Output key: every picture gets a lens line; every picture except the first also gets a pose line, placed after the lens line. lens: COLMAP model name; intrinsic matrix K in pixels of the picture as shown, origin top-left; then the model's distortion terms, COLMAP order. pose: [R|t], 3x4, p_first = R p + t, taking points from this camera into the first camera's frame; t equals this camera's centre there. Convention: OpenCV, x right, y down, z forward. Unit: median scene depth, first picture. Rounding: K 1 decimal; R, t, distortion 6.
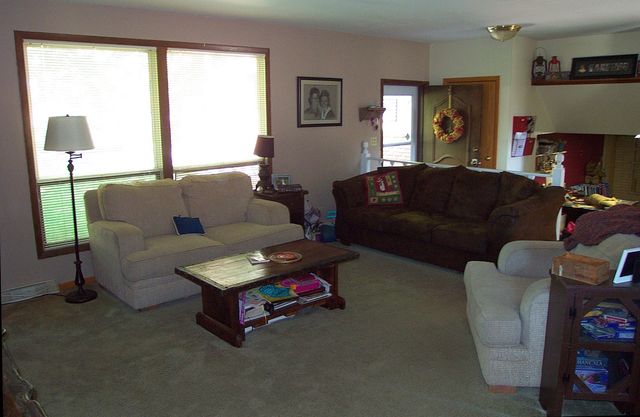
lens RADIAL K [[526.2, 0, 320.0], [0, 526.2, 208.5], [0, 0, 1]] dist [-0.062532, 0.008968]
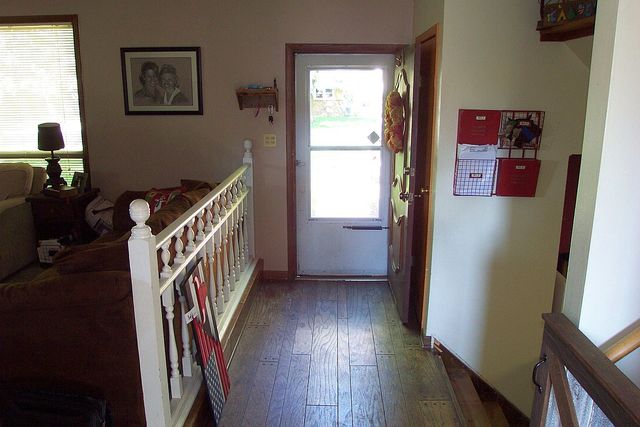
lens RADIAL K [[517.5, 0, 320.0], [0, 517.5, 213.5], [0, 0, 1]] dist [-0.115676, 0.066506]
pose [[0.712384, 0.174393, -0.679776, 0.651004], [-0.143361, 0.984369, 0.102298, -0.121916], [0.686991, 0.024578, 0.726250, 0.622812]]
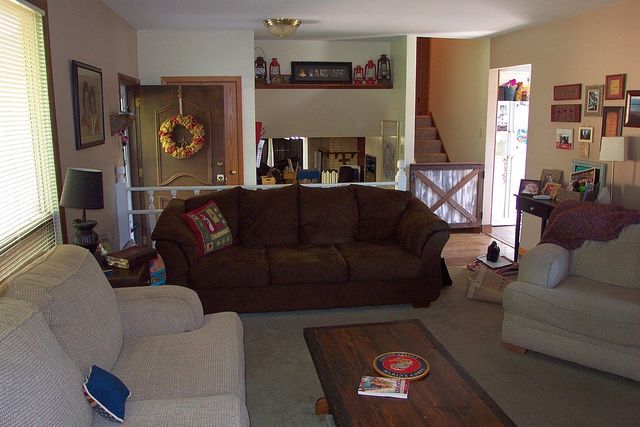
lens RADIAL K [[529.9, 0, 320.0], [0, 529.9, 213.5], [0, 0, 1]] dist [-0.056317, 0.000915]
pose [[0.536601, -0.156193, 0.829255, -0.362776], [0.157317, 0.984008, 0.083543, -0.087311], [-0.829042, 0.085627, 0.552591, 0.446364]]
